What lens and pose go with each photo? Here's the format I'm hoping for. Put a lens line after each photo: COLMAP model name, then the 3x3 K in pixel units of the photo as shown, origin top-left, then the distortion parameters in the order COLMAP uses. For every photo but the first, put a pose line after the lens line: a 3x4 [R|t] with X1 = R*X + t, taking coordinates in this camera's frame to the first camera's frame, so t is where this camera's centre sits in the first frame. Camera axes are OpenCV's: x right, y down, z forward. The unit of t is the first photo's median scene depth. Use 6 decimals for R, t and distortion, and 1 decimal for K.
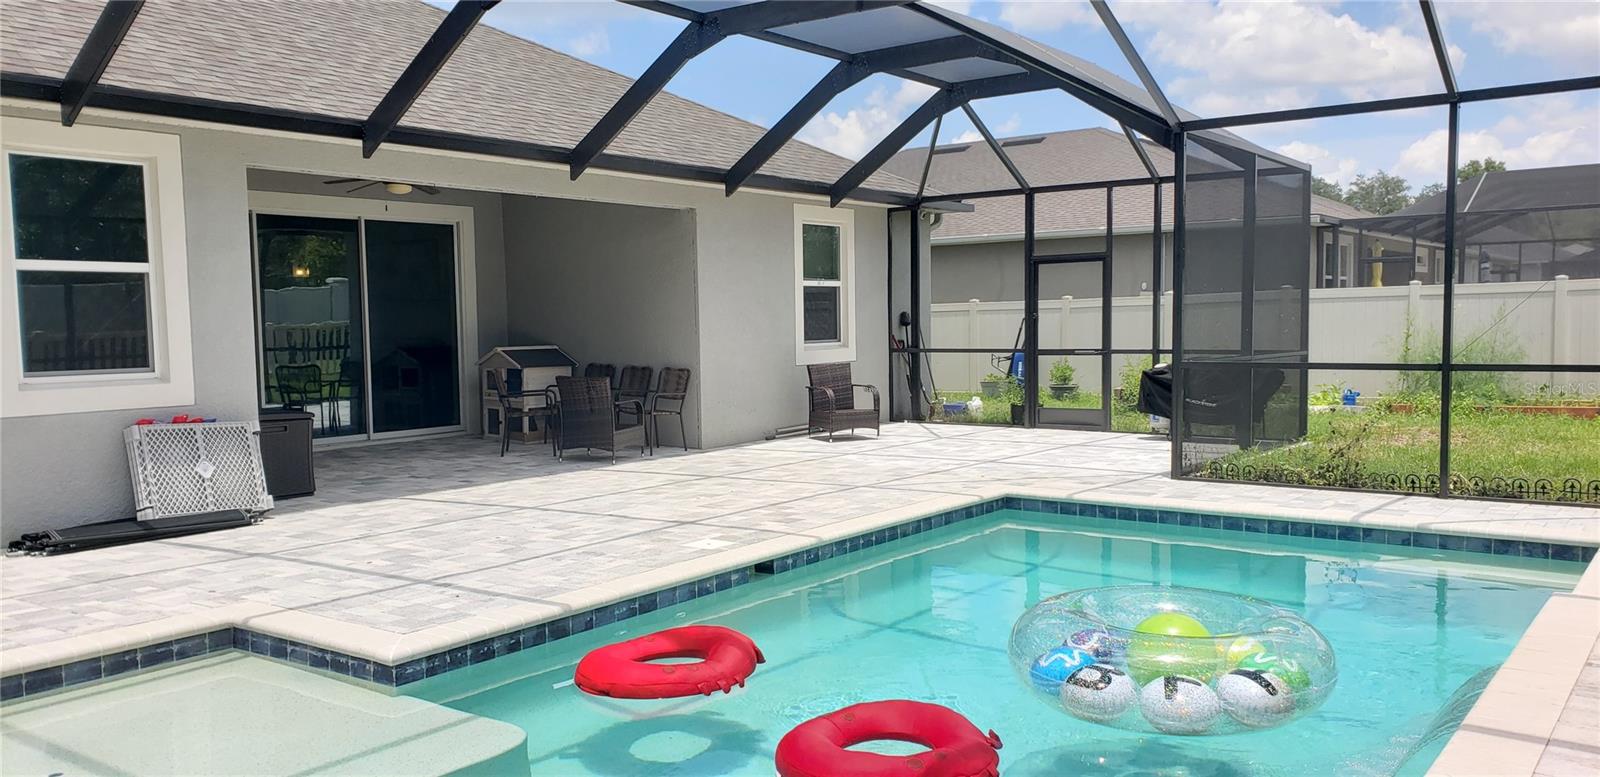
lens RADIAL K [[1232.7, 0, 797.7], [0, 1232.7, 391.7], [0, 0, 1]] dist [0.083197, -0.091211]
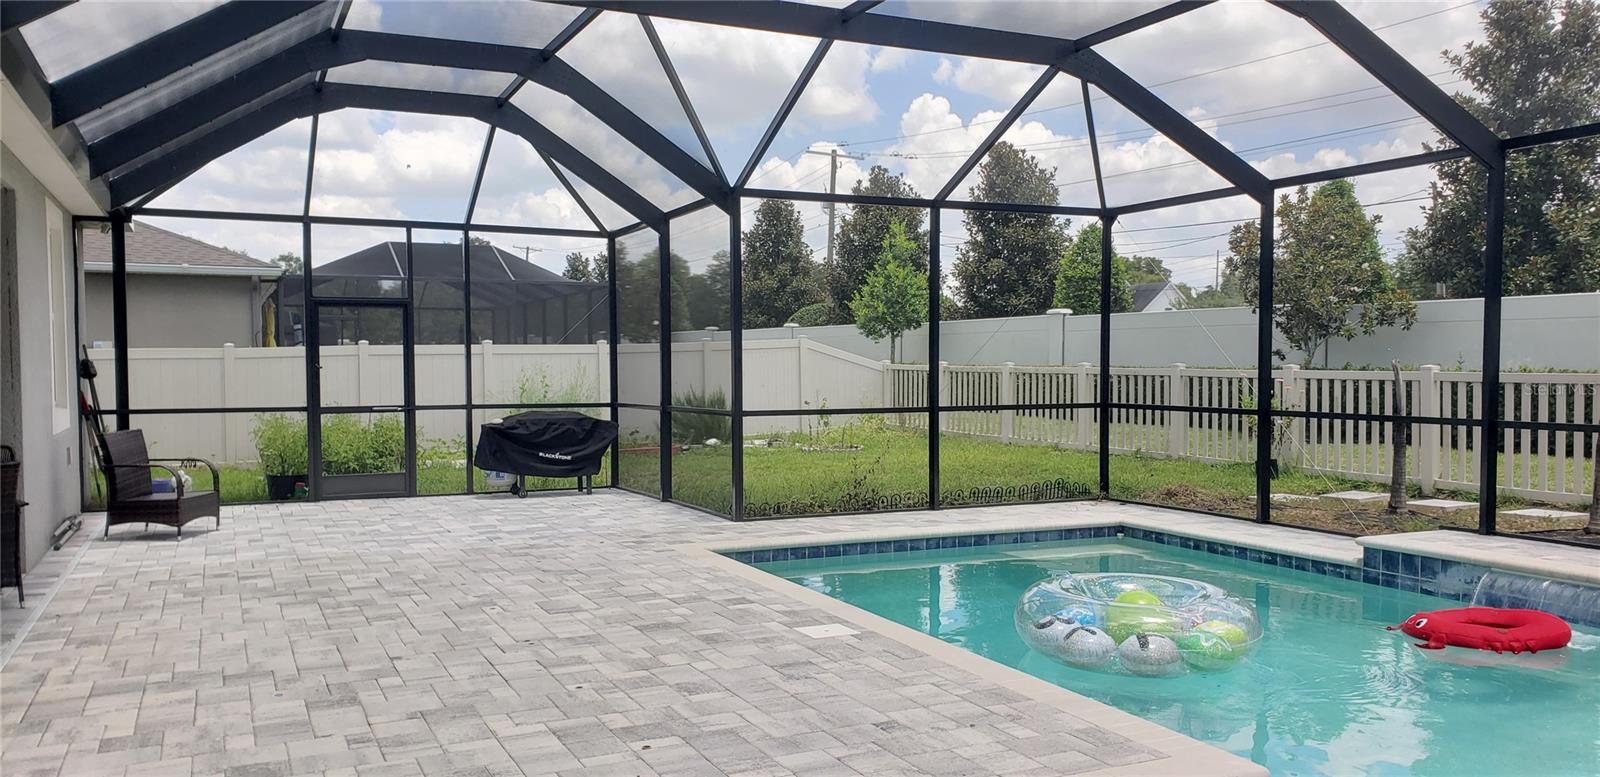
lens RADIAL K [[1232.7, 0, 802.2], [0, 1232.7, 389.5], [0, 0, 1]] dist [0.083197, -0.091211]
pose [[0.484849, -0.004622, 0.874585, -0.535935], [0.050434, 0.998470, -0.022682, -0.013930], [-0.873142, 0.055106, 0.484341, 0.394607]]
